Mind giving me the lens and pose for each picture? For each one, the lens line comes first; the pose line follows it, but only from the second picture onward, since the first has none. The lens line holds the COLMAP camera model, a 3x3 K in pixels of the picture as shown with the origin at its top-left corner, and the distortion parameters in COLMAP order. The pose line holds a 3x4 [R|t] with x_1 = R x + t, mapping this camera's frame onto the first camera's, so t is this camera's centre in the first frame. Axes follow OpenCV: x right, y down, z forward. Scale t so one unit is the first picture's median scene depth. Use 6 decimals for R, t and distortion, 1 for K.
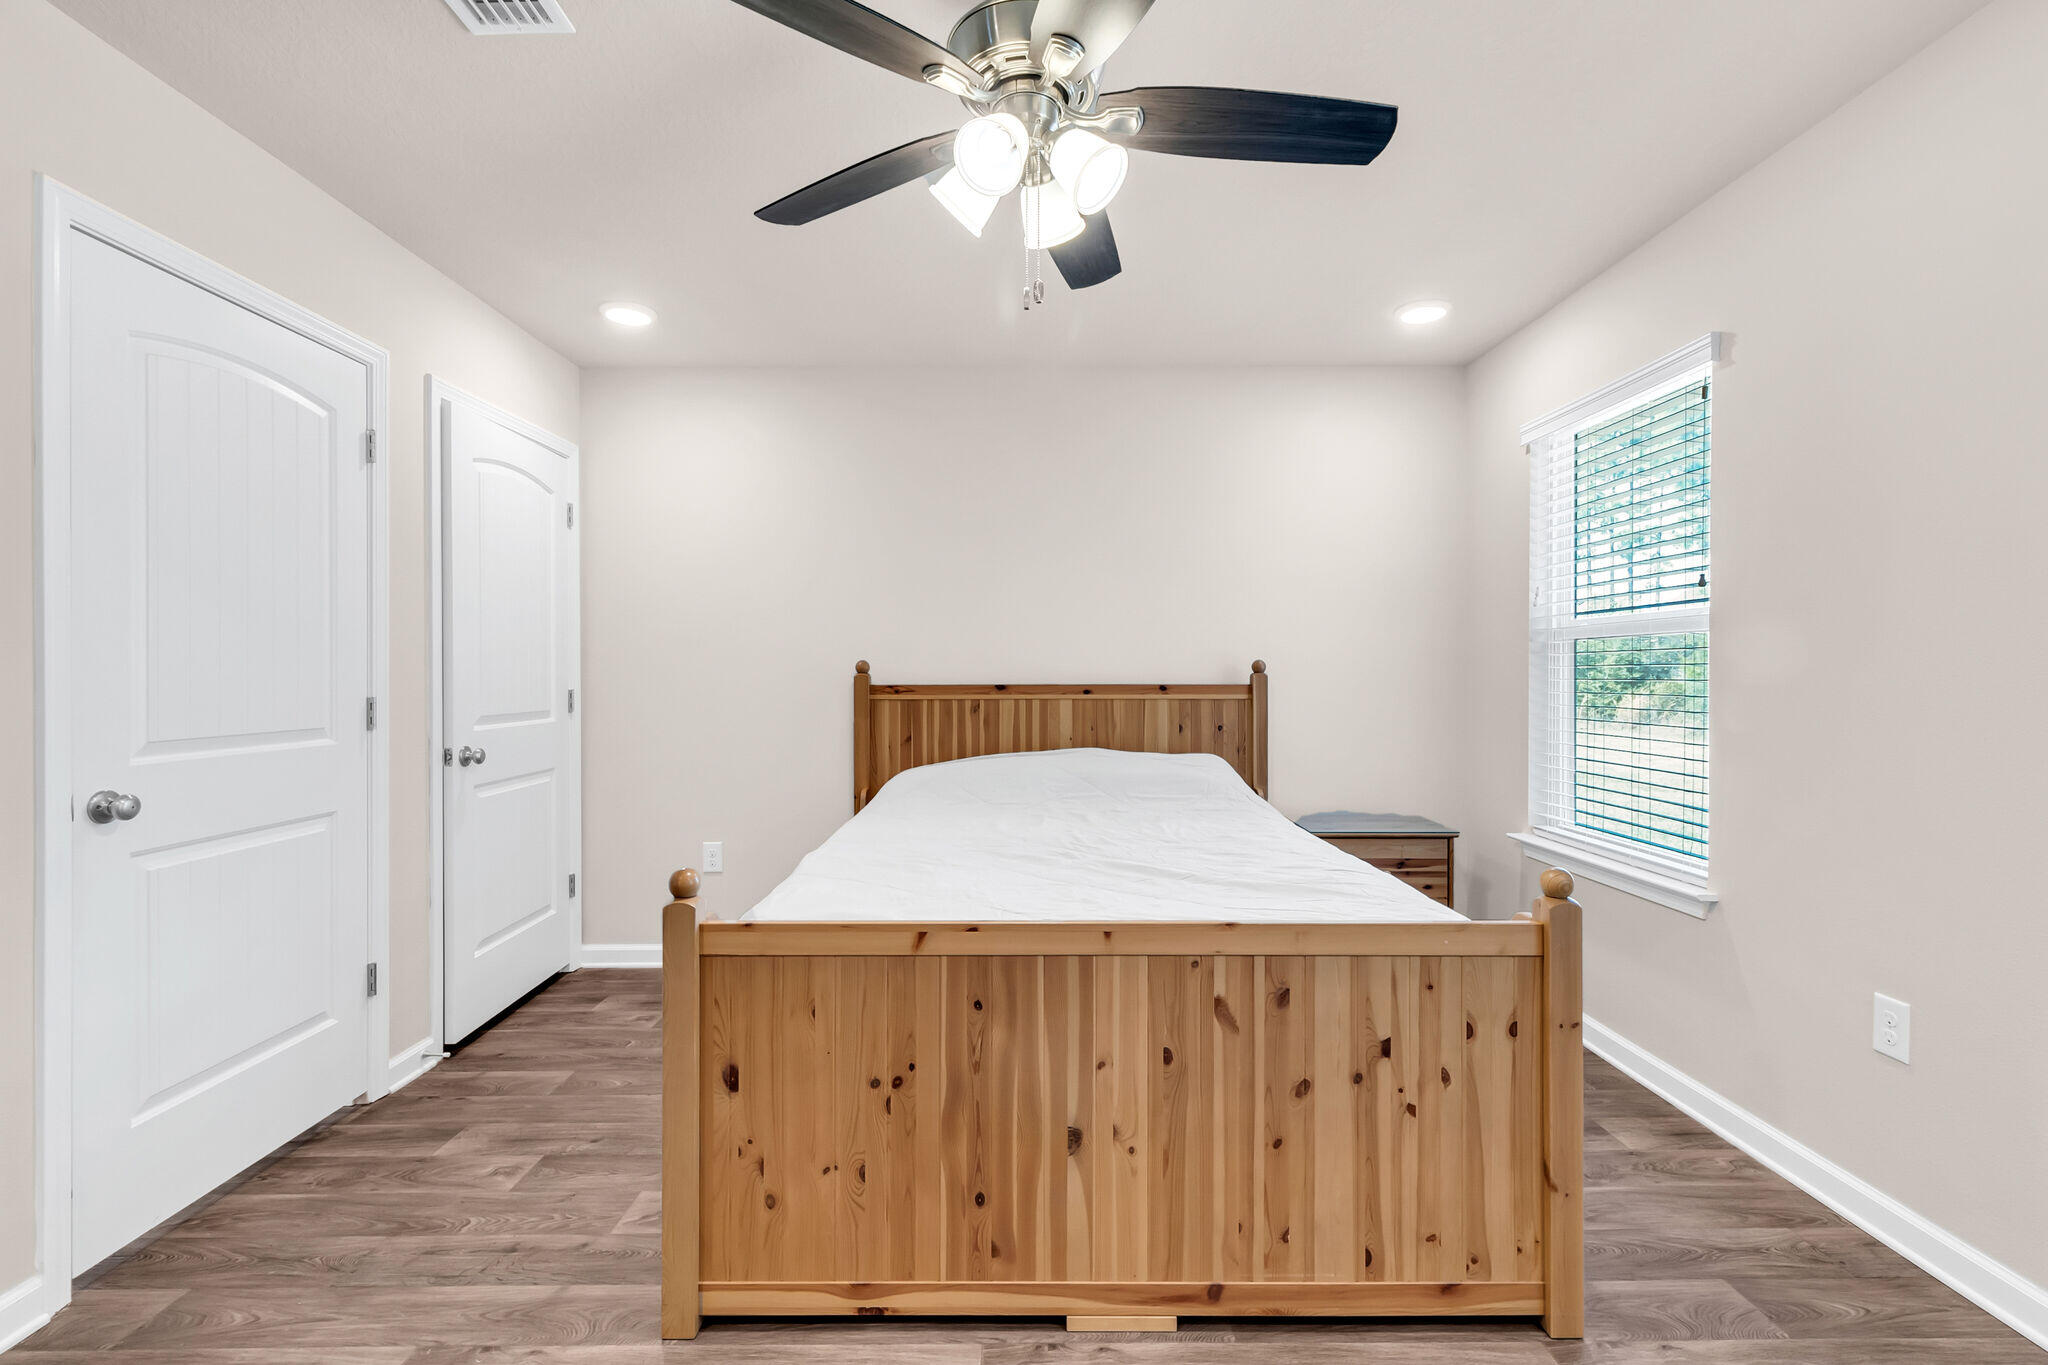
lens RADIAL K [[937.9, 0, 1040.4], [0, 937.9, 661.4], [0, 0, 1]] dist [-0.000817, 0.000651]
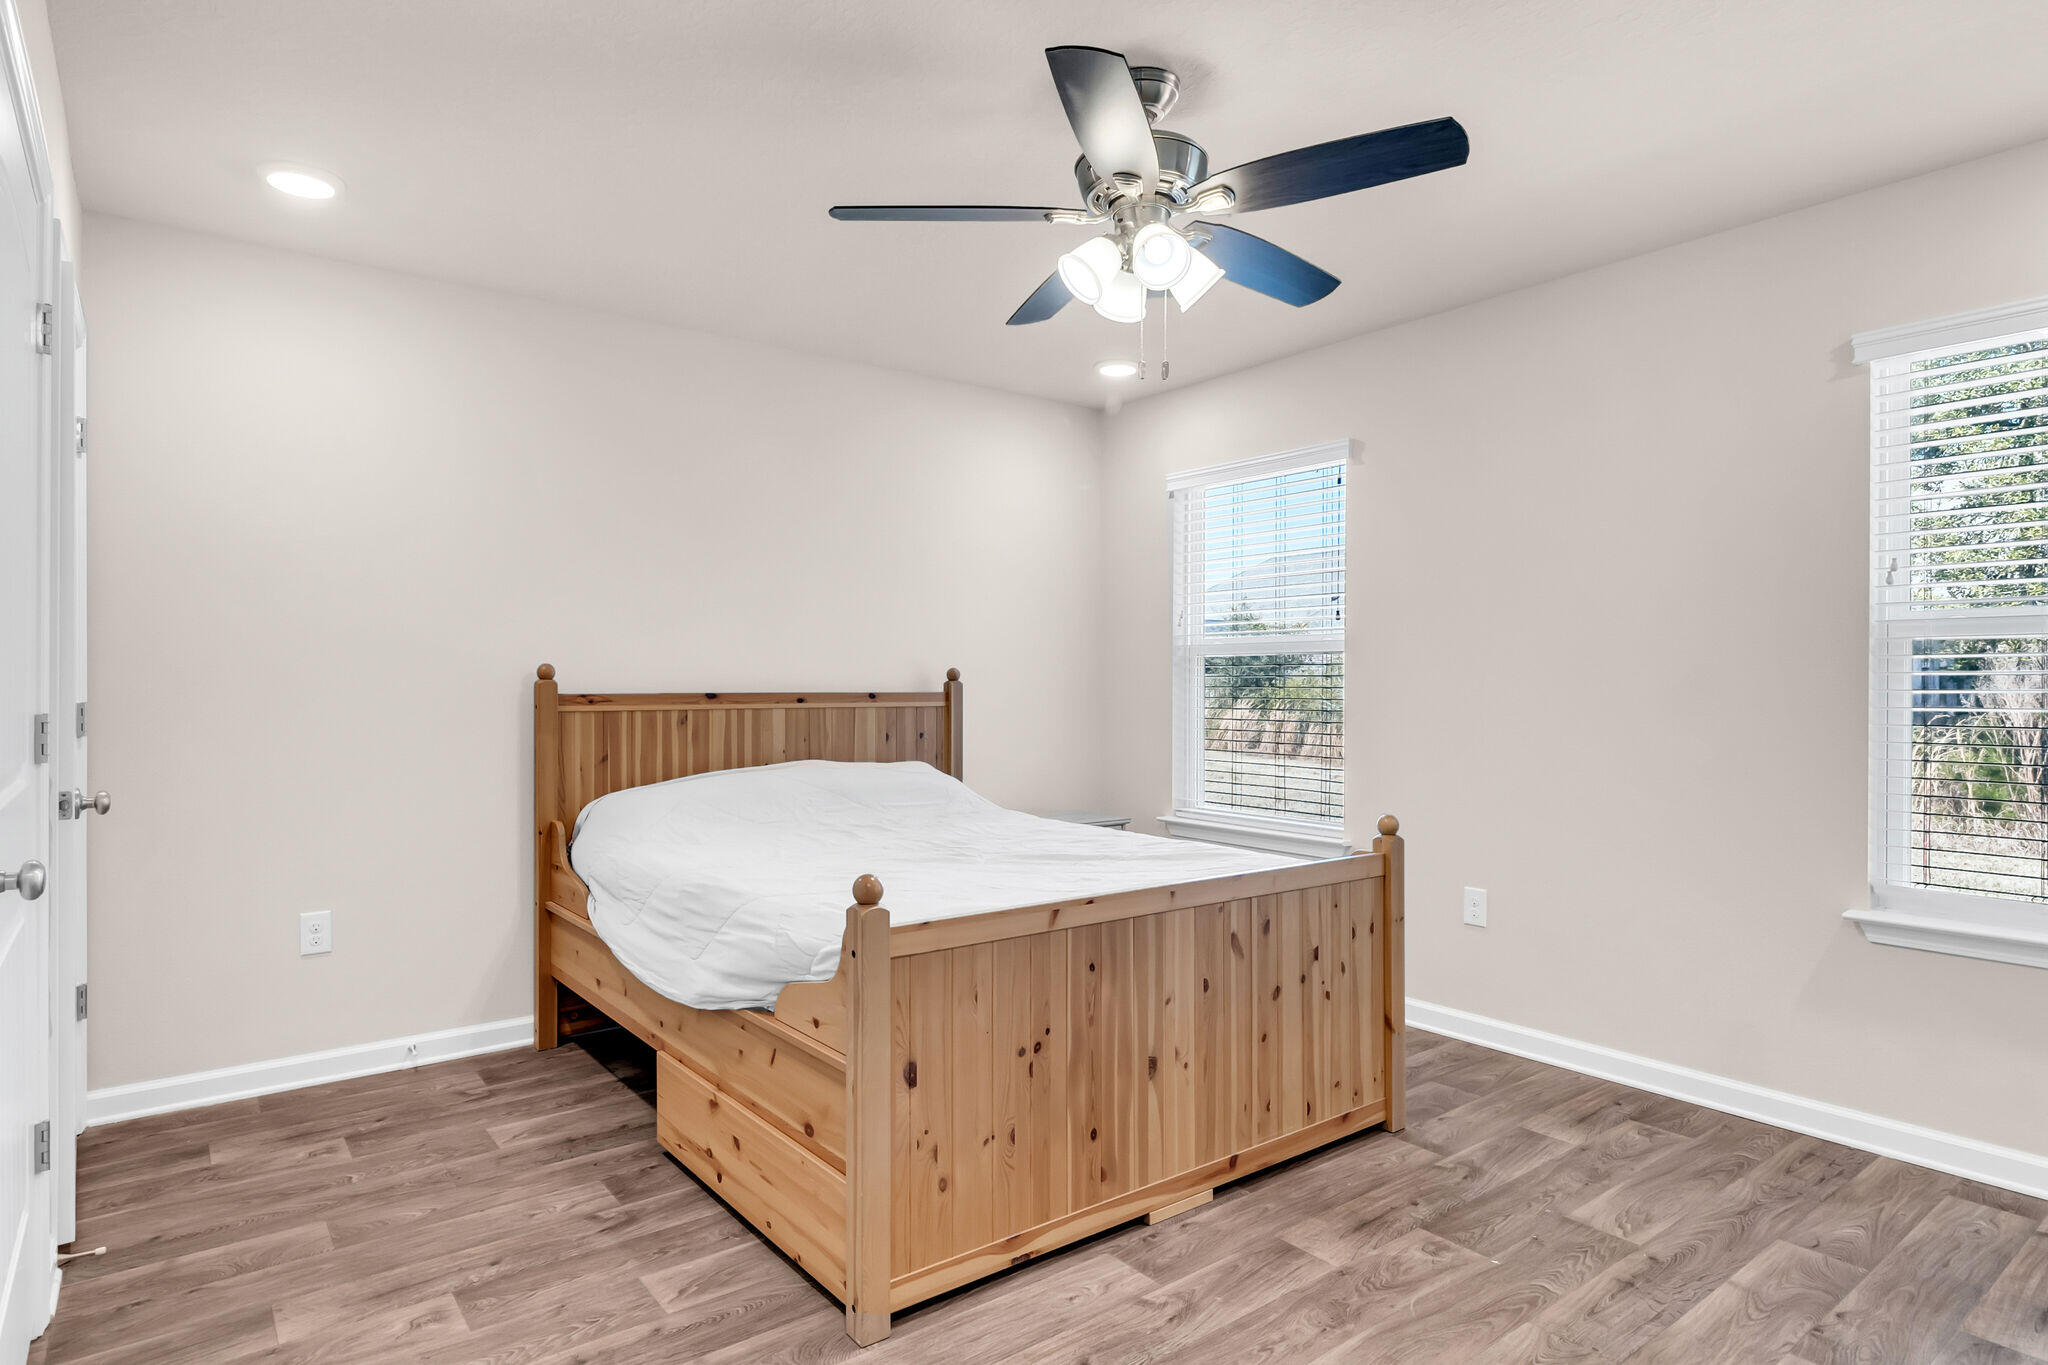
lens RADIAL K [[1101.1, 0, 1041.3], [0, 1101.1, 669.6], [0, 0, 1]] dist [0.006208, -0.000430]
pose [[0.796504, 0.009426, 0.604559, -0.933240], [-0.010179, 0.999946, -0.002180, 0.003236], [-0.604547, -0.004418, 0.796557, -0.042415]]
